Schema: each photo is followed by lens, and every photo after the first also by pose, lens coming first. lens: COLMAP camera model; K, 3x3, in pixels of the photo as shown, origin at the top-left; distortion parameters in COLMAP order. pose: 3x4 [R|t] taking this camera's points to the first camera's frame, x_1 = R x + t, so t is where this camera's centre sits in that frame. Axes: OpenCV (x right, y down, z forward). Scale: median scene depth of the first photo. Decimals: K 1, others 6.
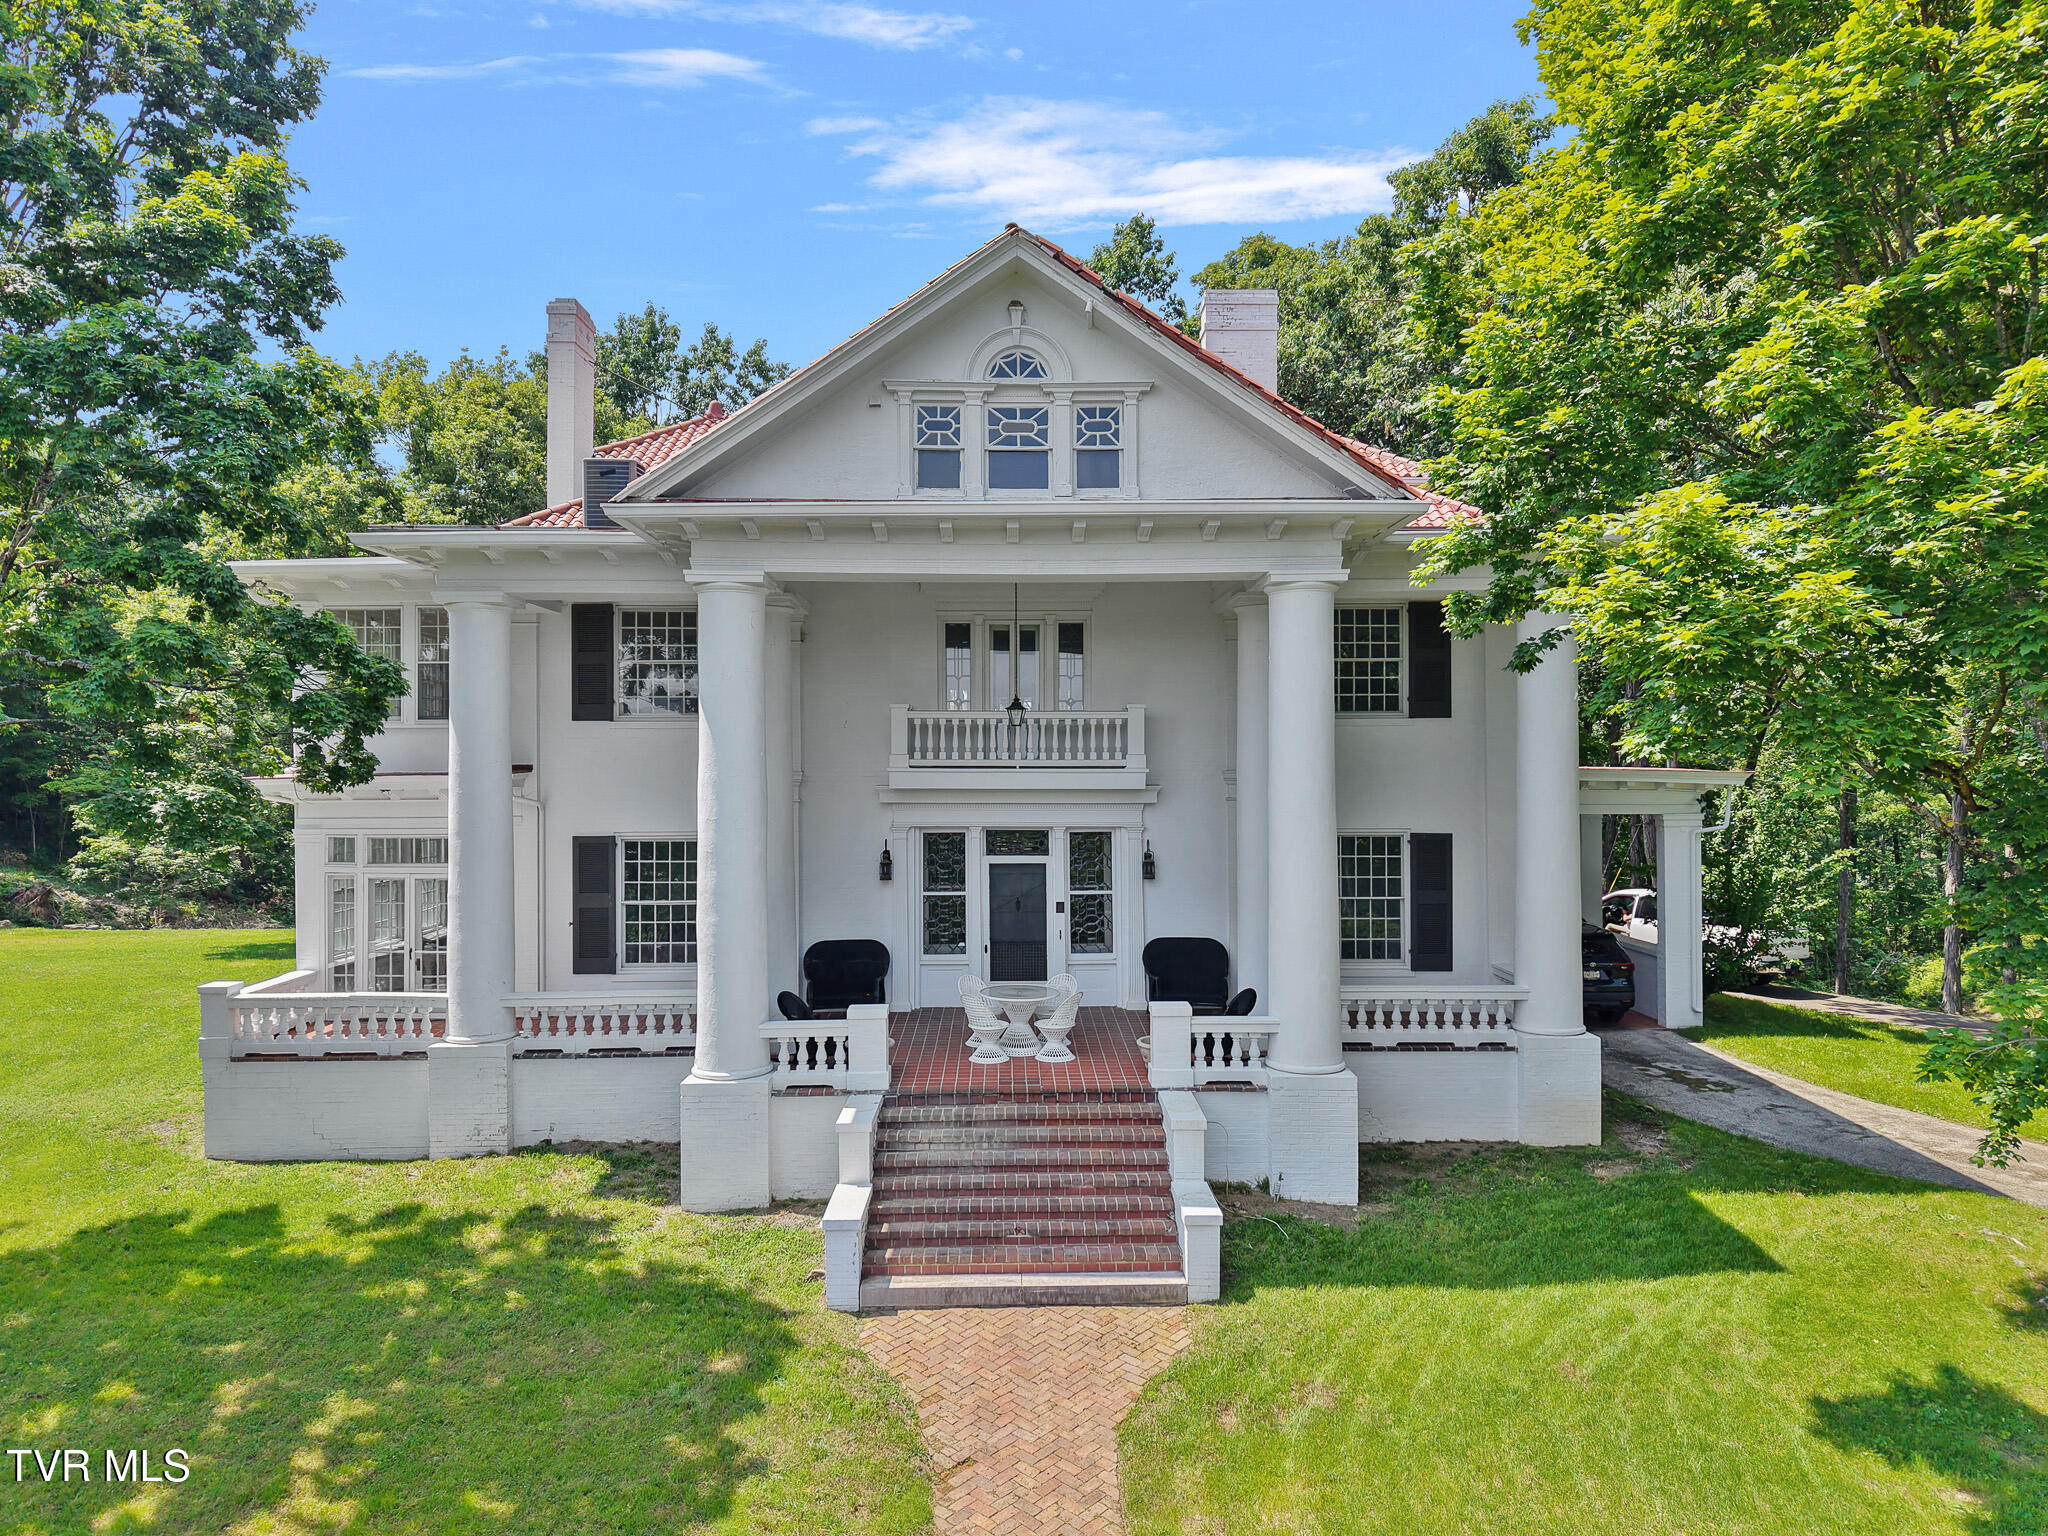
lens RADIAL K [[1332.7, 0, 1031.7], [0, 1332.7, 759.9], [0, 0, 1]] dist [0.038519, -0.032976]
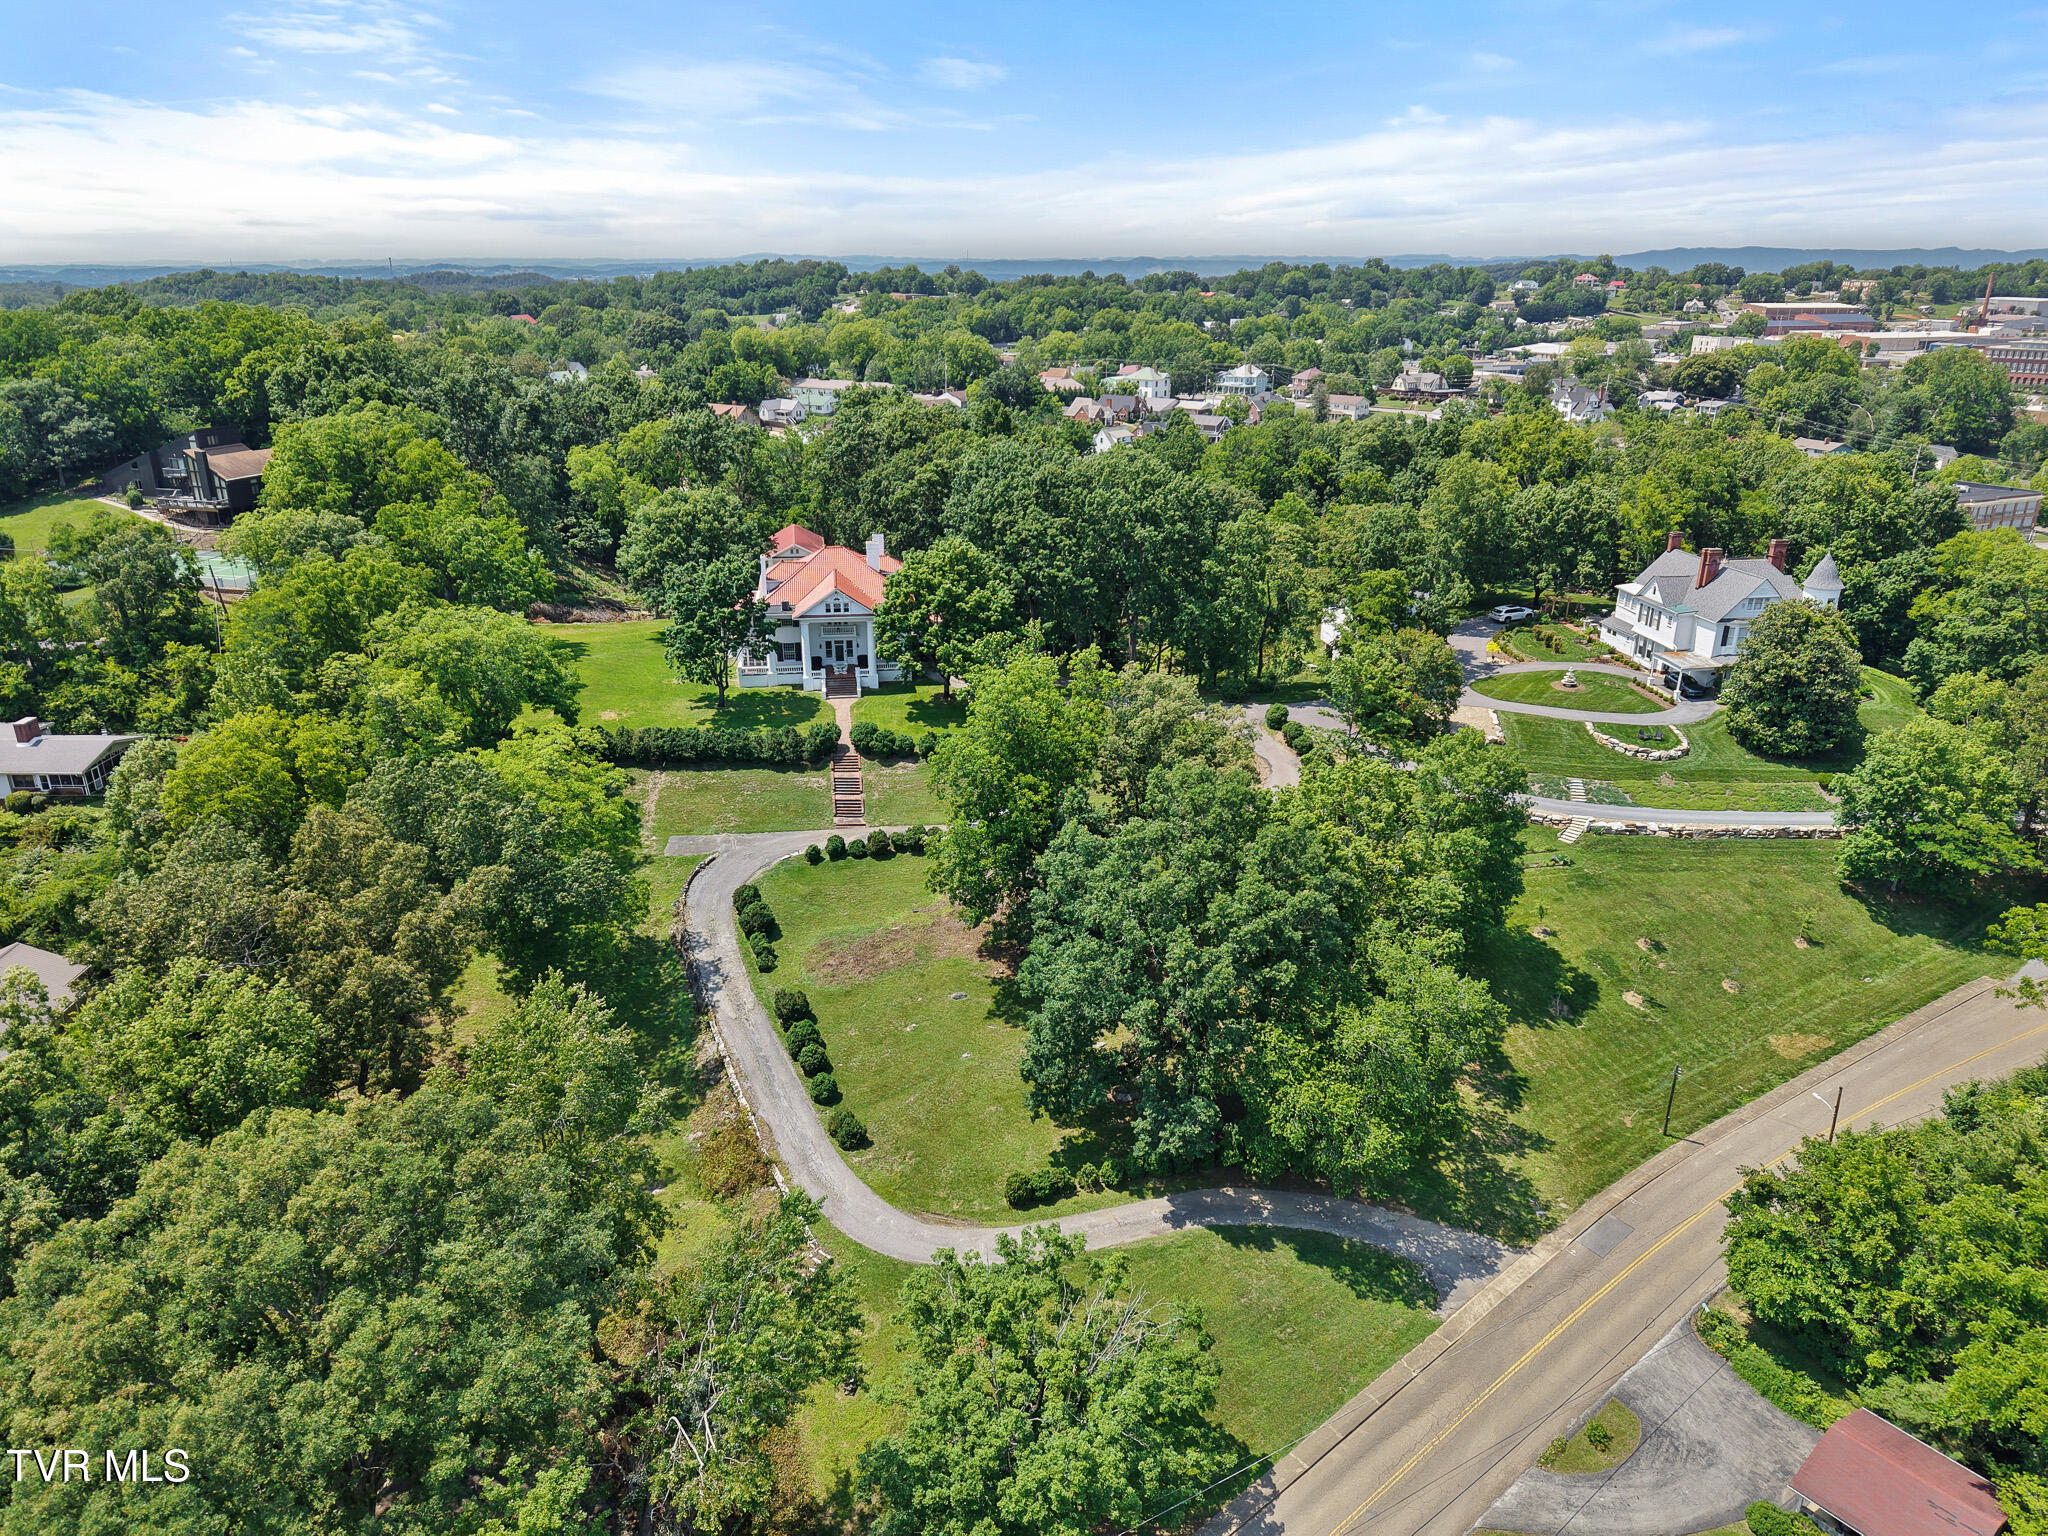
lens RADIAL K [[1332.7, 0, 1031.7], [0, 1332.7, 759.9], [0, 0, 1]] dist [0.038519, -0.032976]
pose [[0.991199, -0.039962, 0.126203, 0.090563], [-0.006967, 0.936279, 0.351188, -1.976479], [-0.132195, -0.348977, 0.927761, -6.353230]]
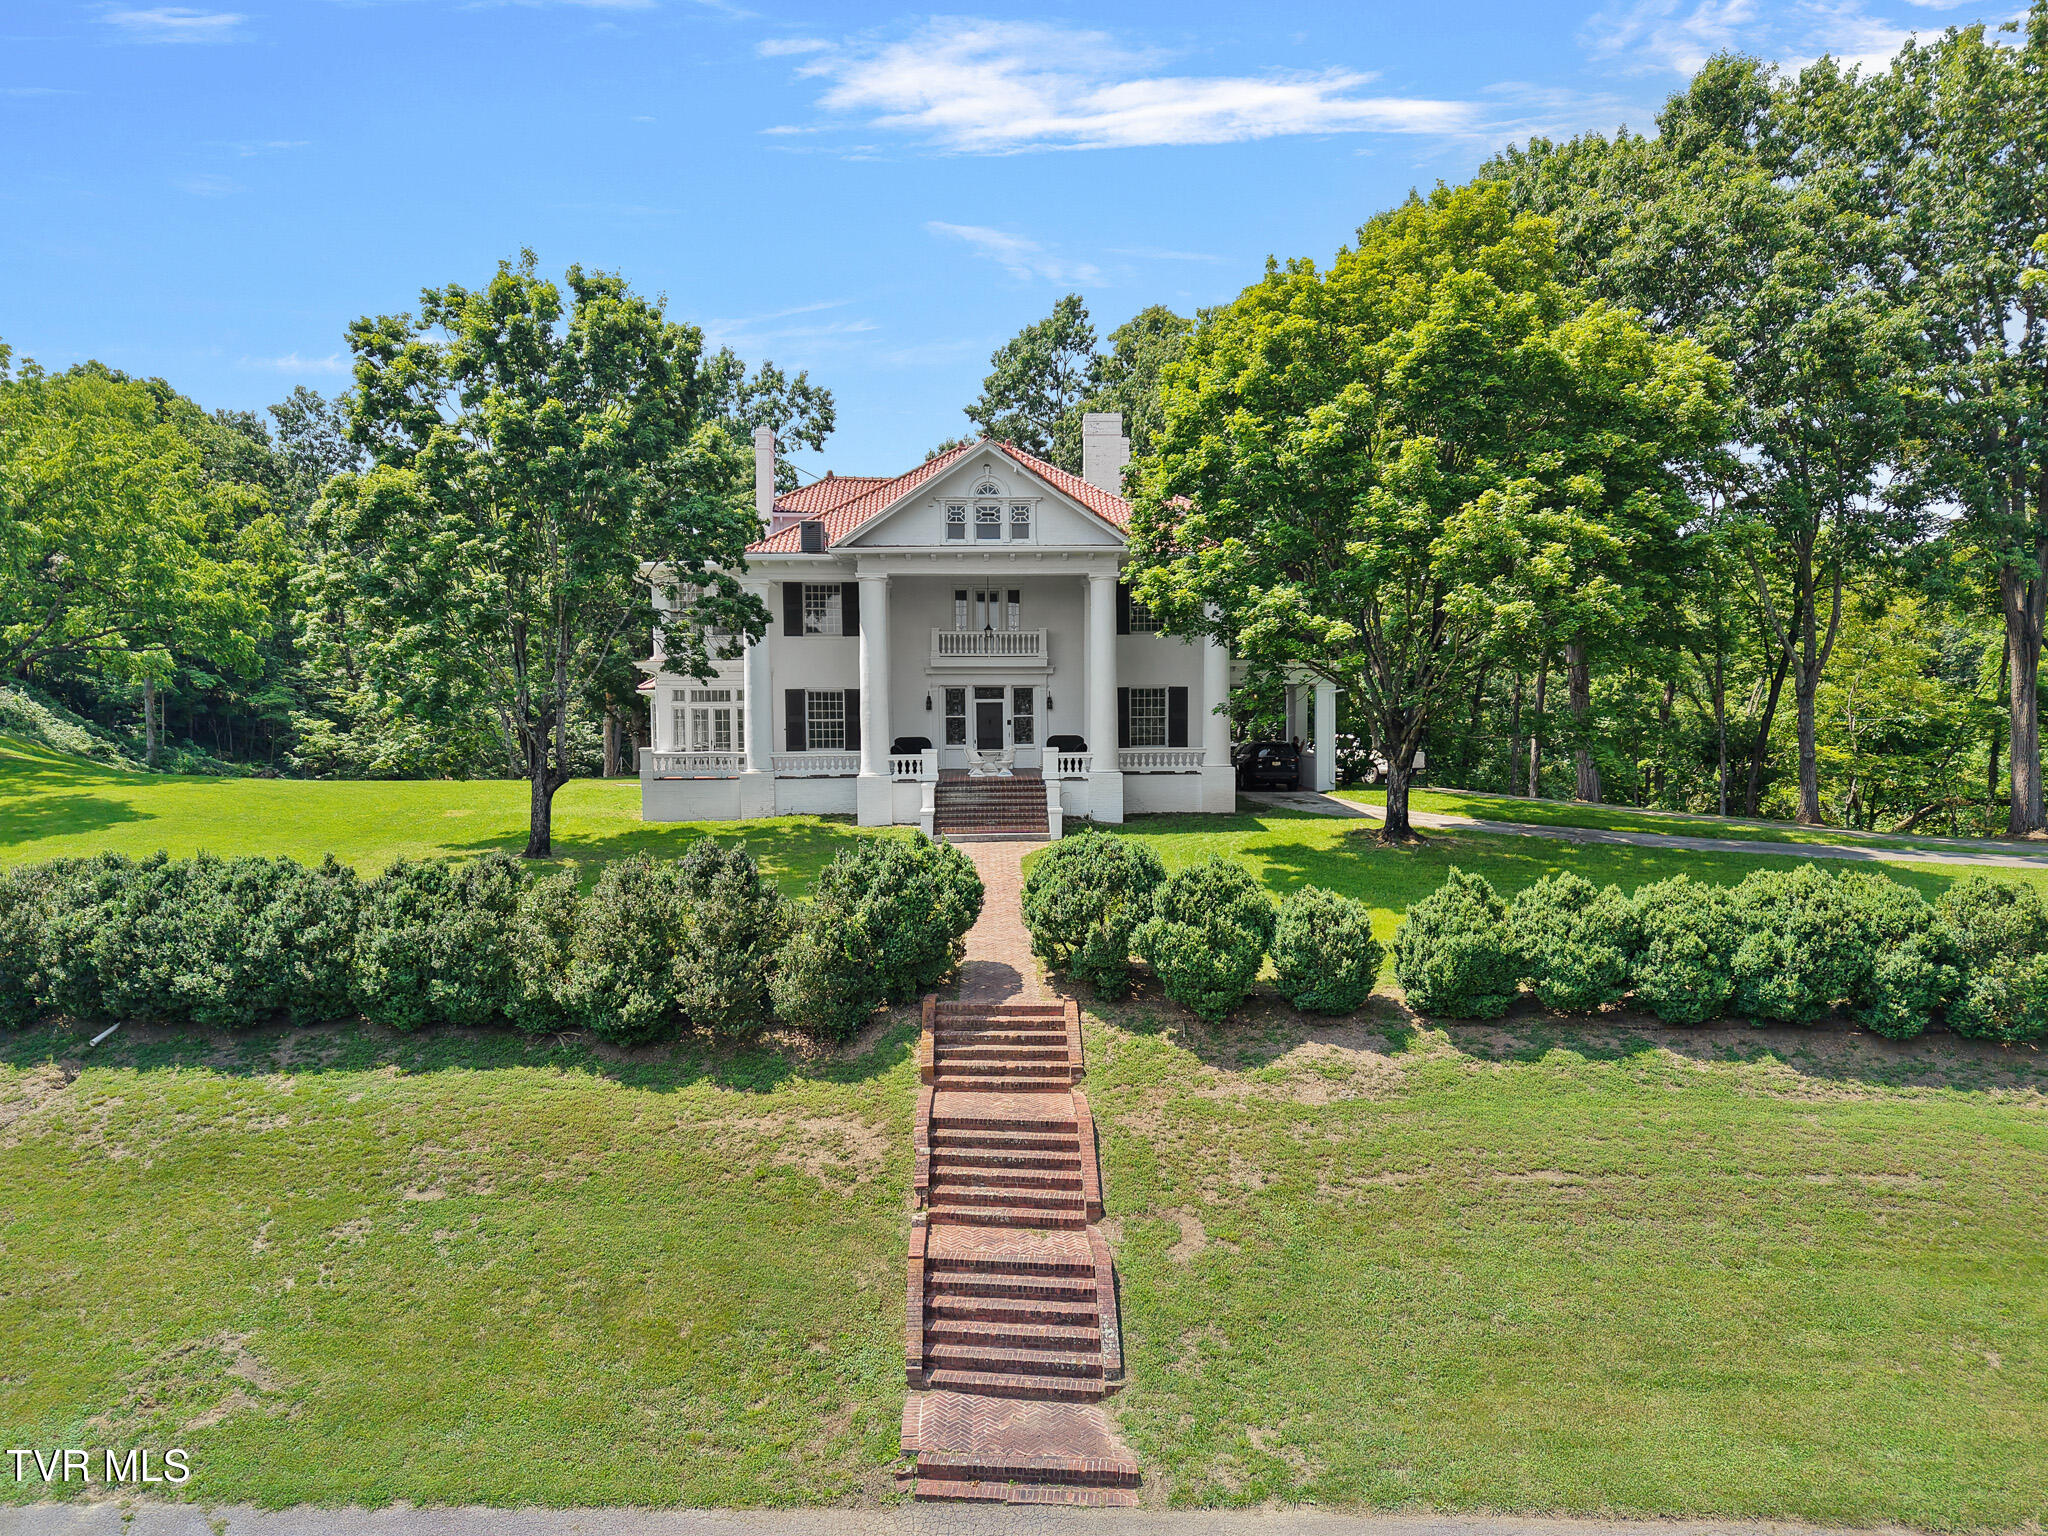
lens RADIAL K [[1363.6, 0, 1024.0], [0, 1363.6, 768.0], [0, 0, 1]] dist [0.041808, -0.065004]
pose [[0.999904, -0.005129, 0.012876, 0.017526], [0.004466, 0.998688, 0.051014, 0.075522], [-0.013121, -0.050952, 0.998615, -1.276315]]
